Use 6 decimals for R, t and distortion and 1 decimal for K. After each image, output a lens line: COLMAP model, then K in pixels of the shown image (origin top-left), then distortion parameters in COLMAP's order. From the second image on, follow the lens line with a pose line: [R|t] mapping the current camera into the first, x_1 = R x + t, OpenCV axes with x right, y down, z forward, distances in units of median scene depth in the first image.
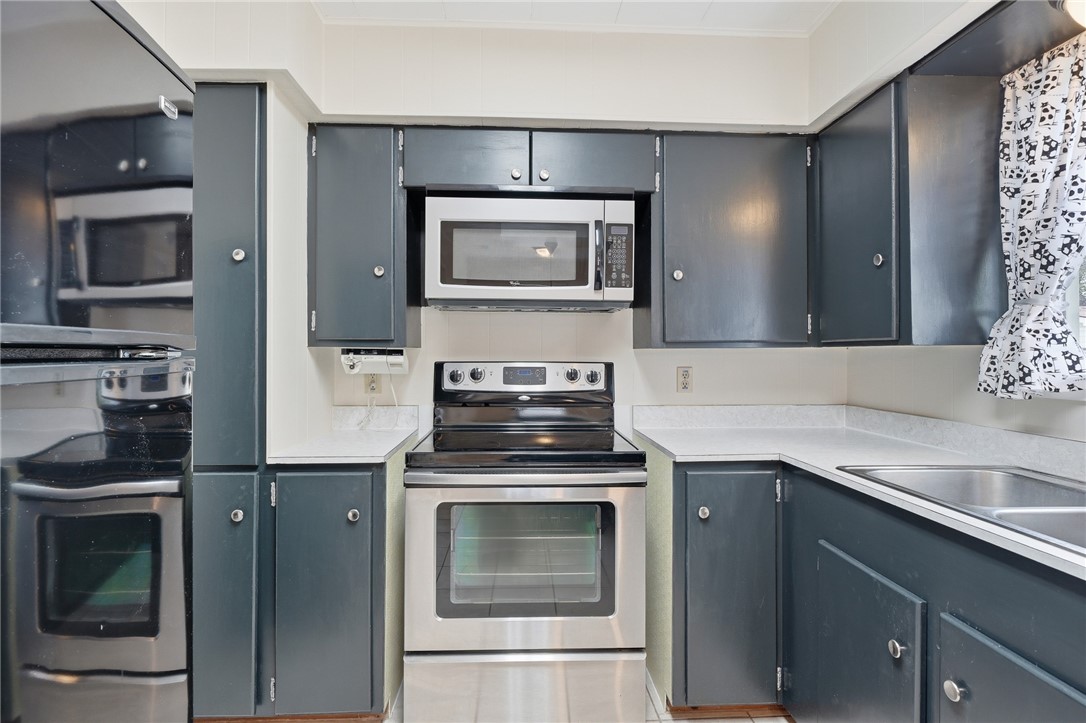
lens RADIAL K [[539.2, 0, 534.0], [0, 539.2, 349.3], [0, 0, 1]] dist [-0.001577, 0.000554]
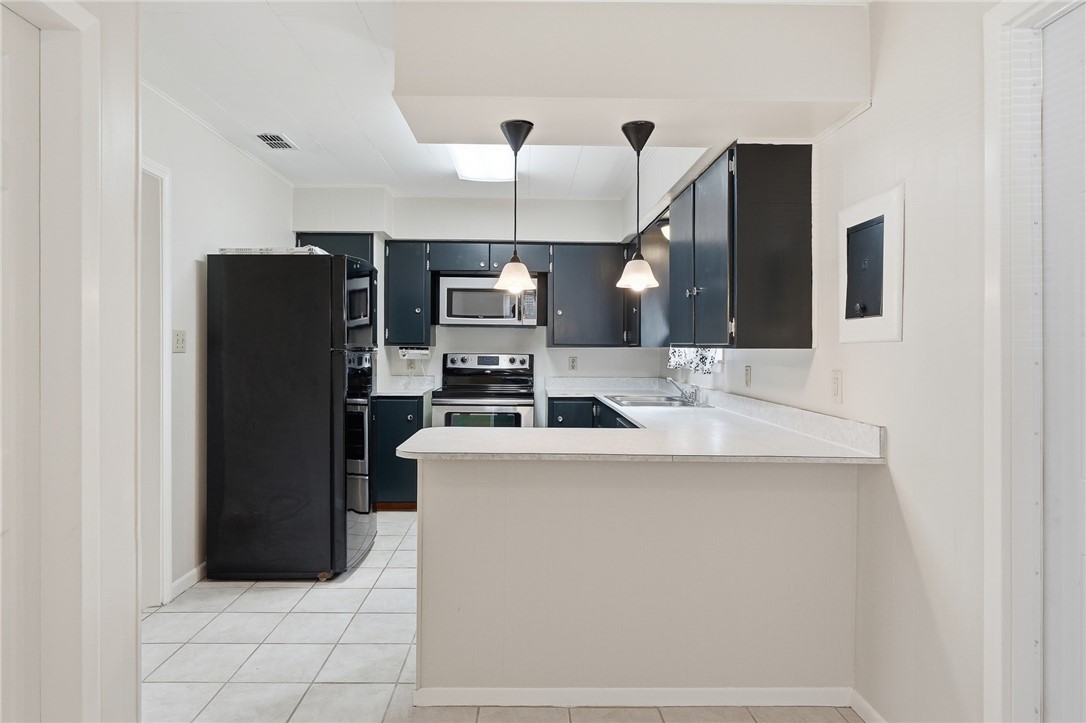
lens RADIAL K [[647.7, 0, 542.7], [0, 647.7, 352.1], [0, 0, 1]] dist [-0.000479, 0.000303]
pose [[0.999897, 0.006843, -0.012583, 0.244046], [-0.006671, 0.999884, 0.013687, -0.019291], [0.012676, -0.013601, 0.999827, -1.583680]]
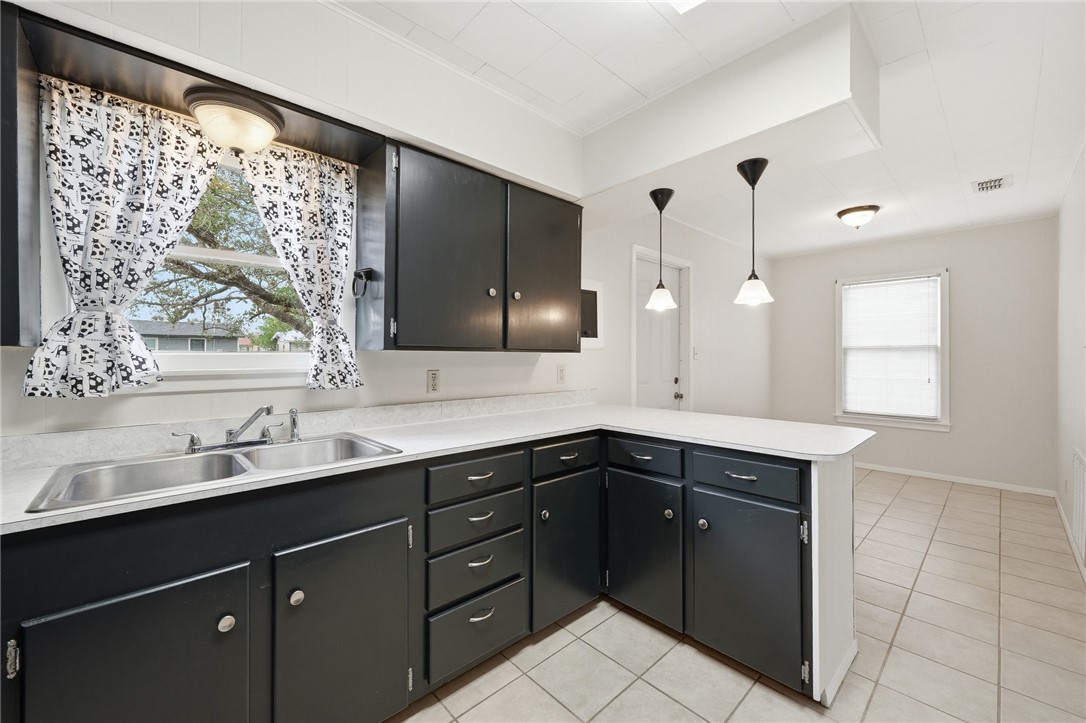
lens RADIAL K [[429.3, 0, 540.9], [0, 429.3, 353.0], [0, 0, 1]] dist [0.001224, 0.000253]
pose [[-0.643401, 0.000609, 0.765529, -0.260730], [-0.008019, 0.999939, -0.007535, 0.000937], [-0.765487, -0.010987, -0.643357, 0.668549]]
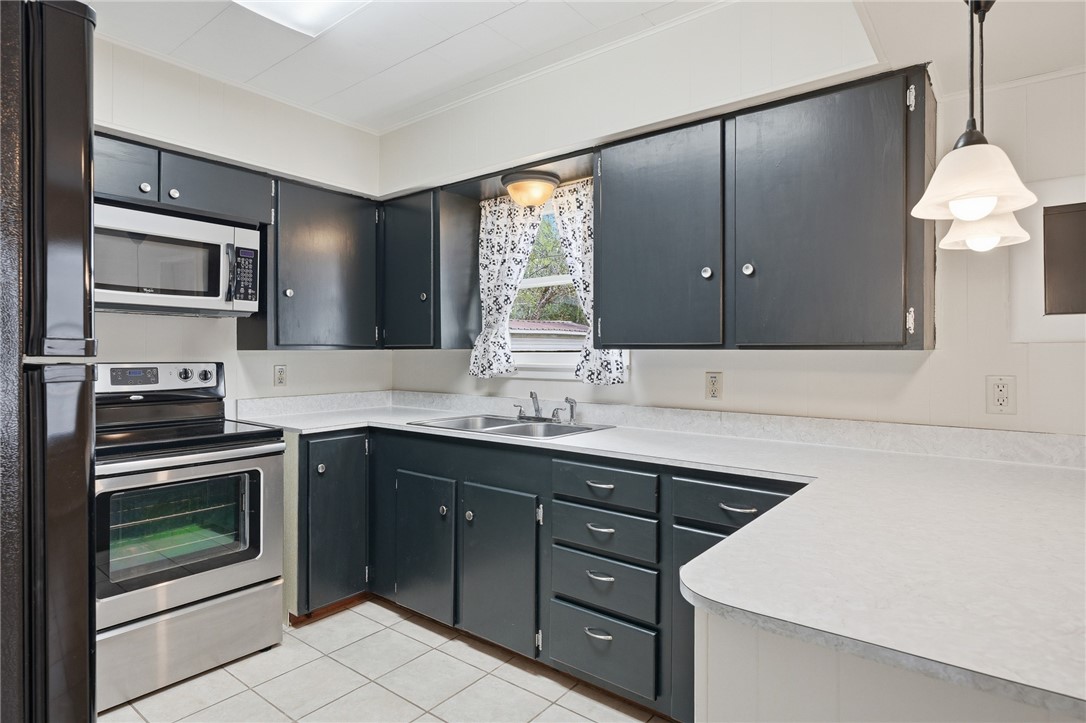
lens RADIAL K [[591.3, 0, 536.7], [0, 591.3, 349.7], [0, 0, 1]] dist [0.000778, 0.000306]
pose [[0.656692, 0.002319, 0.754155, -0.423000], [-0.005482, 0.999984, 0.001699, -0.008924], [-0.754139, -0.005250, 0.656694, -0.378926]]
